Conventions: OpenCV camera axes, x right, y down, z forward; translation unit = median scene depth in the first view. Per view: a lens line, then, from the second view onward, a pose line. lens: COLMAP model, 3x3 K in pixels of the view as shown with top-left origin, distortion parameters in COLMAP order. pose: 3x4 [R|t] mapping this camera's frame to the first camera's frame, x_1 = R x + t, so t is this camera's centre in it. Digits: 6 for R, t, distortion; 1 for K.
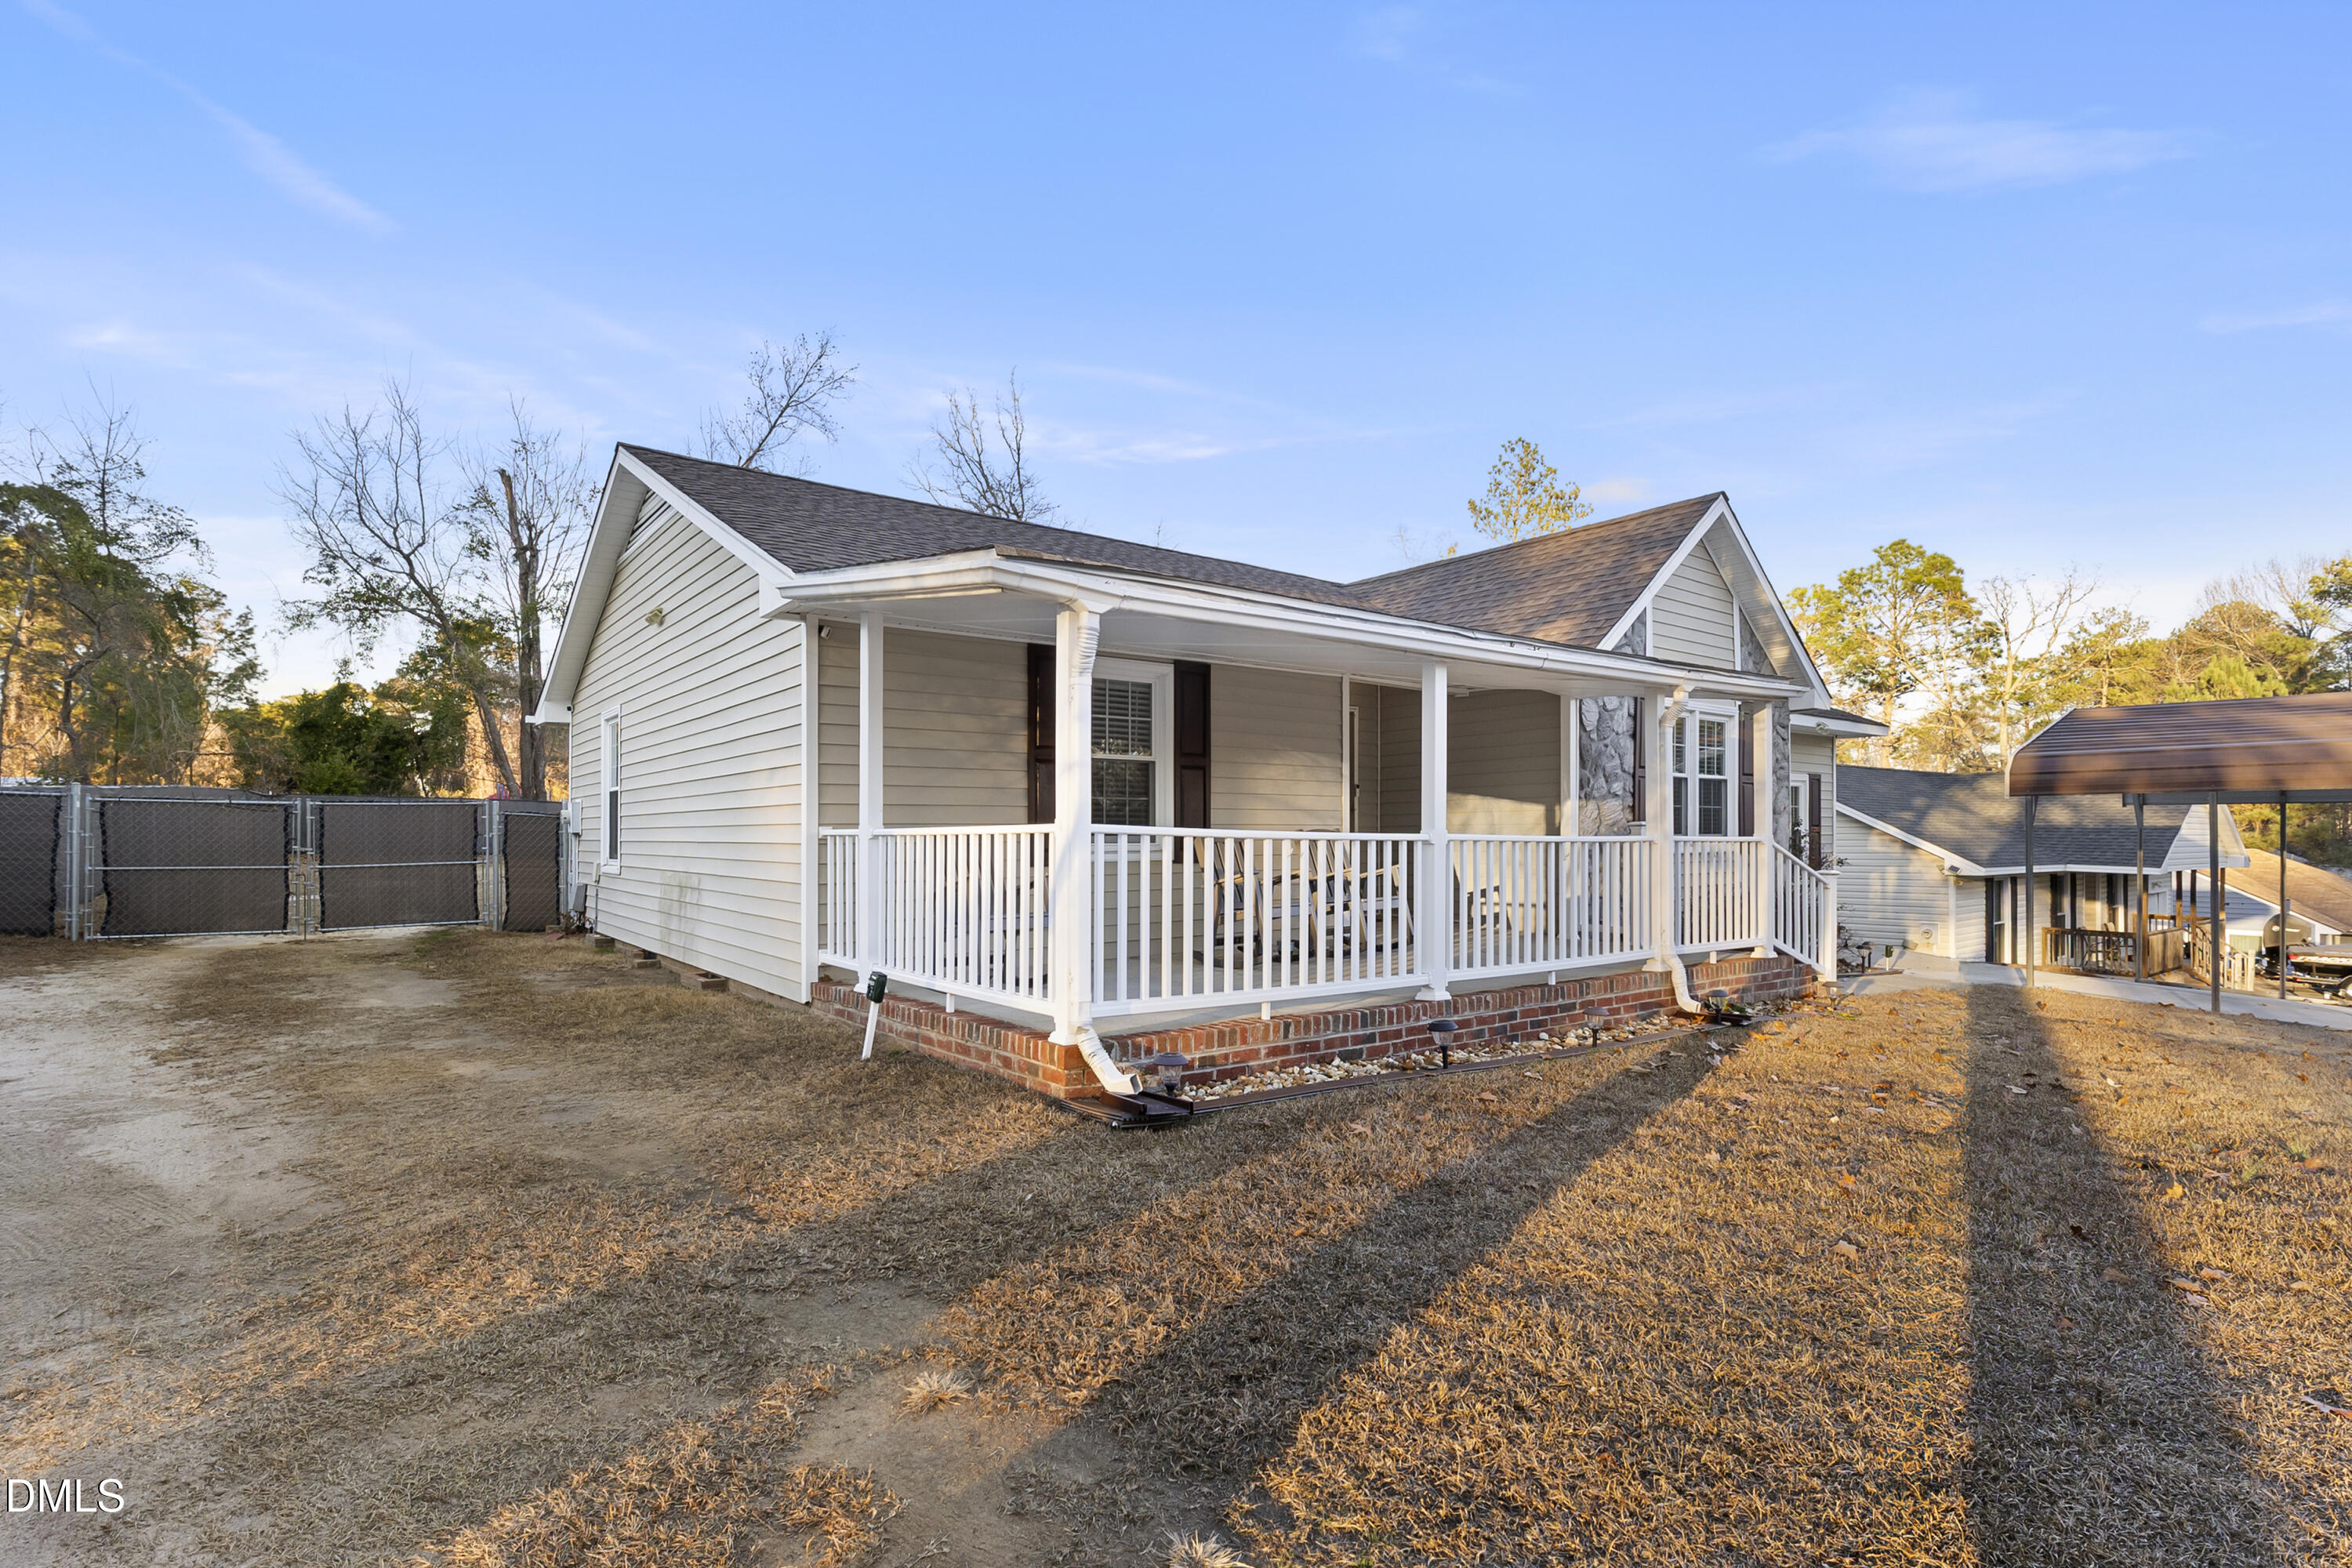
lens RADIAL K [[1163.8, 0, 1175.6], [0, 1163.8, 839.4], [0, 0, 1]] dist [-0.001270, -0.000019]
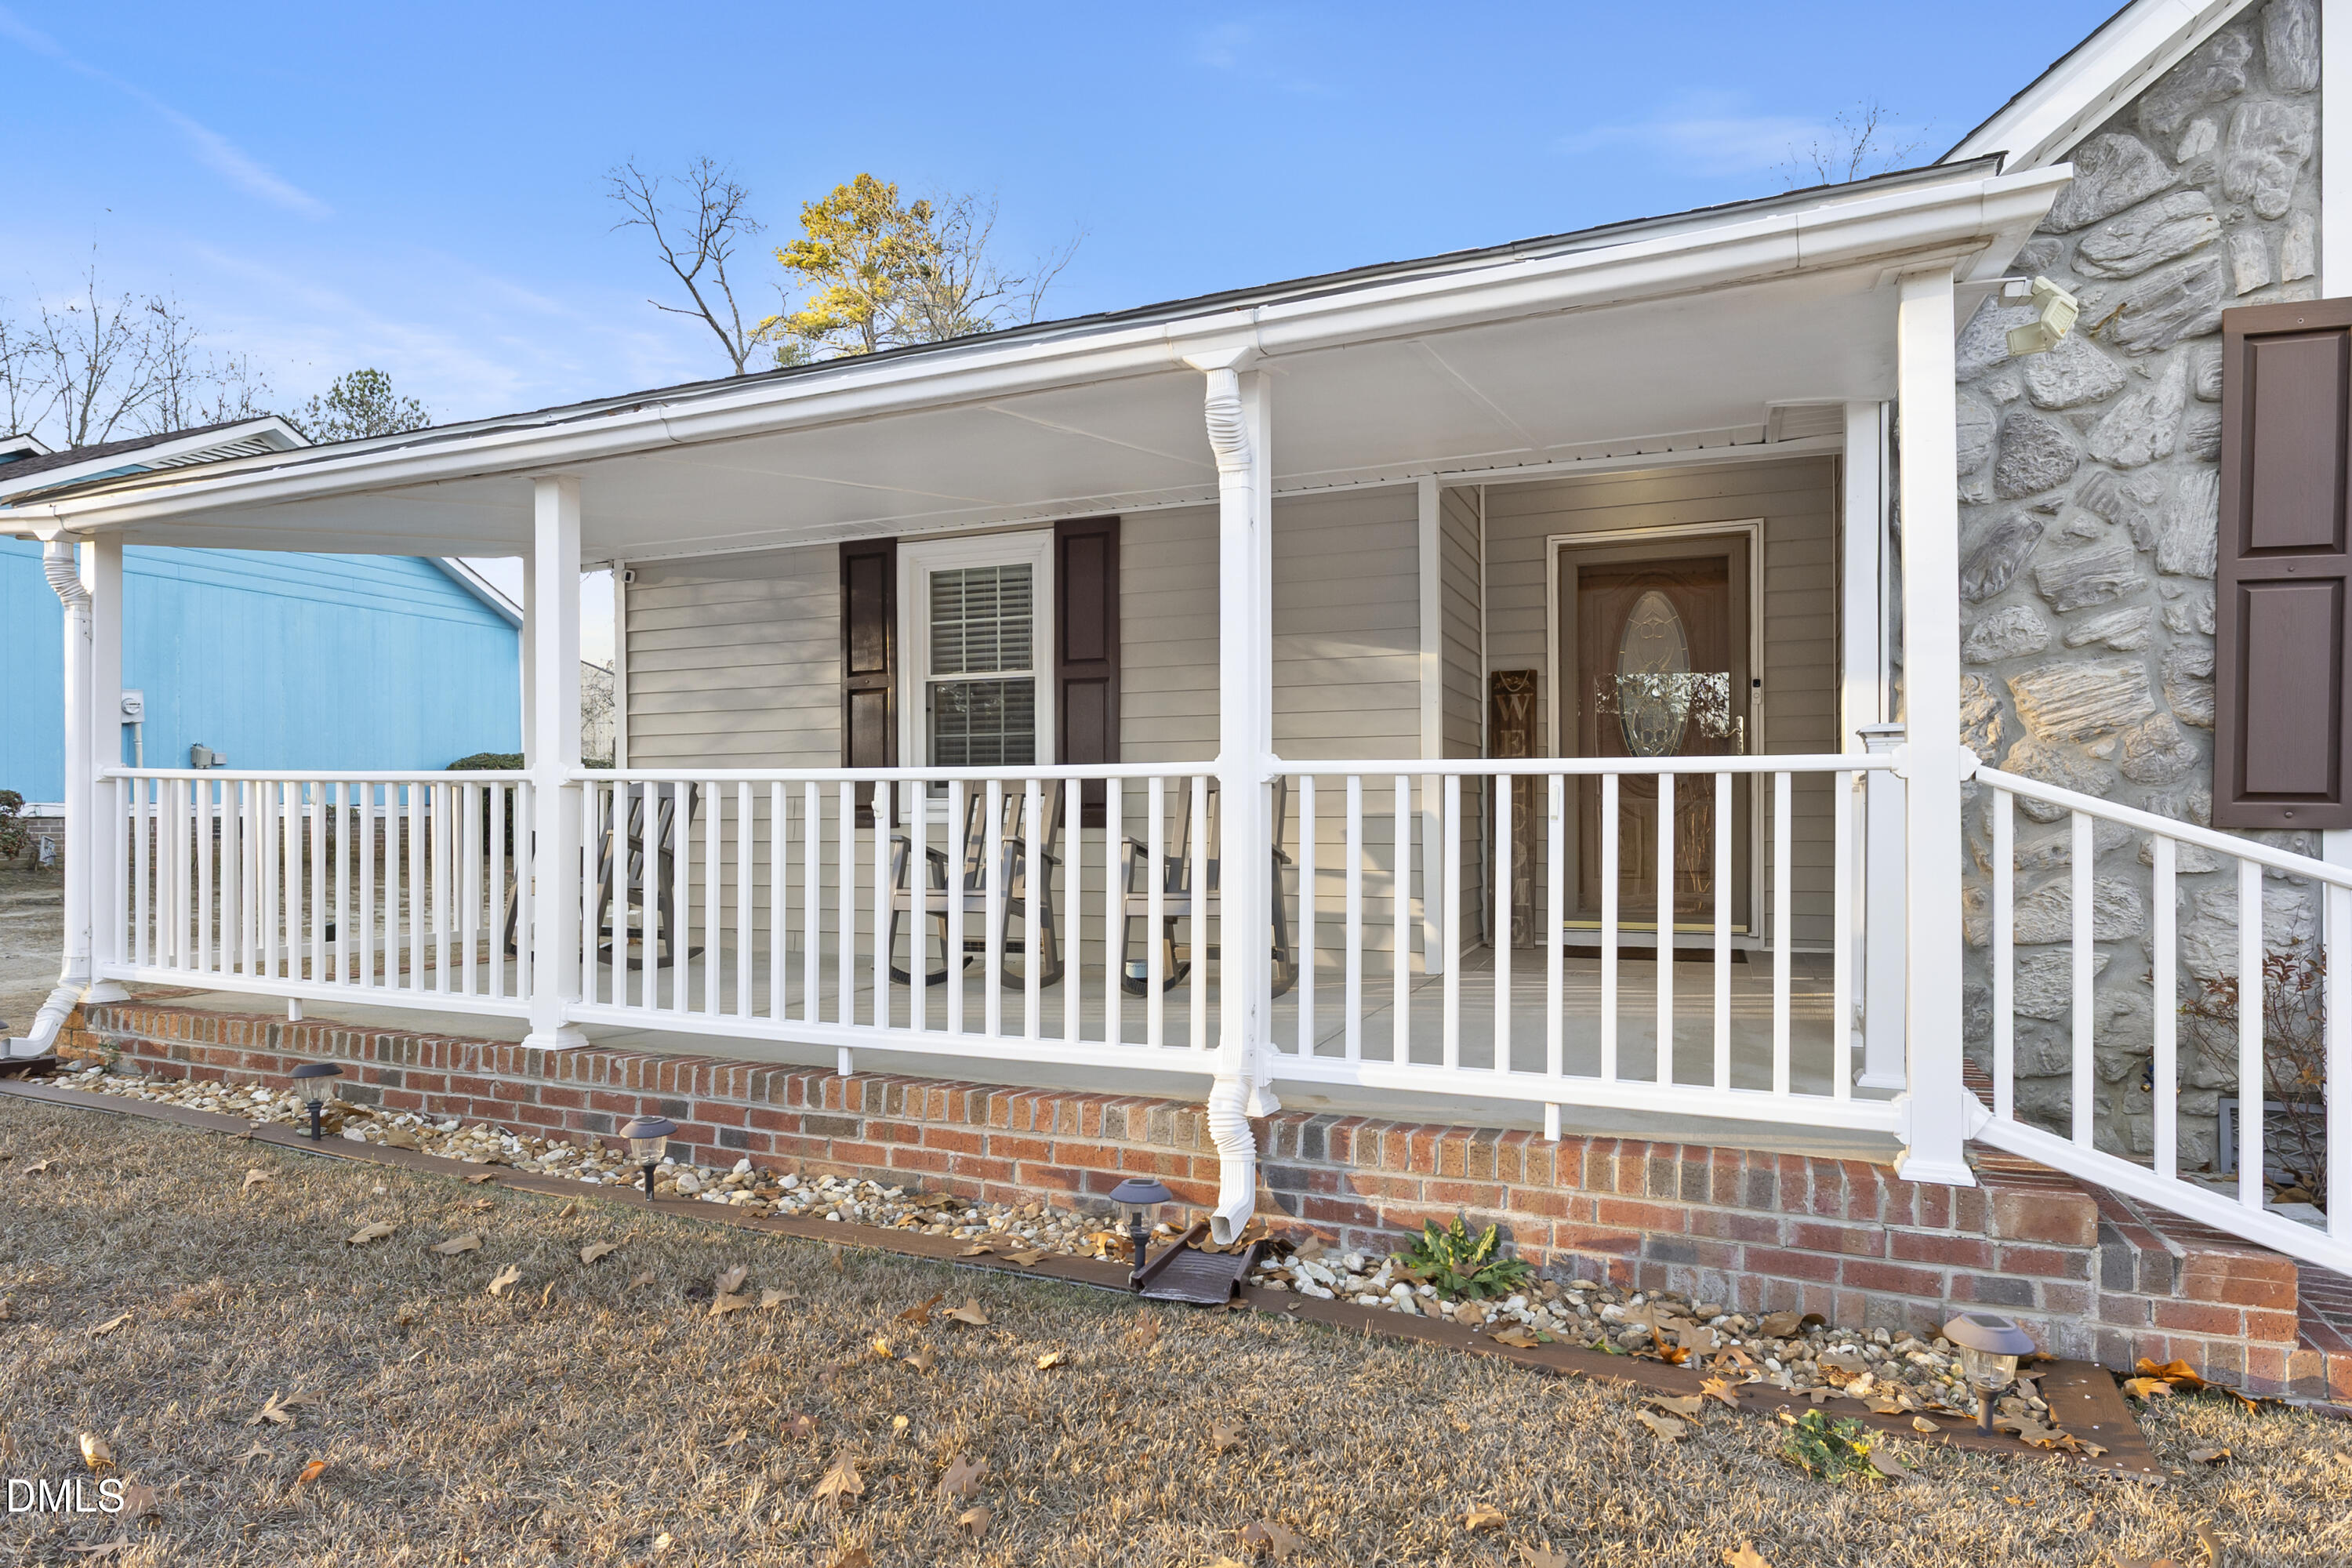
lens RADIAL K [[1440.4, 0, 1176.0], [0, 1440.4, 784.0], [0, 0, 1]] dist [0.002258, 0.000173]
pose [[0.463861, -0.020549, -0.885669, 0.853930], [-0.002661, 0.999694, -0.024588, 0.016502], [0.885904, 0.013762, 0.463665, 0.778597]]
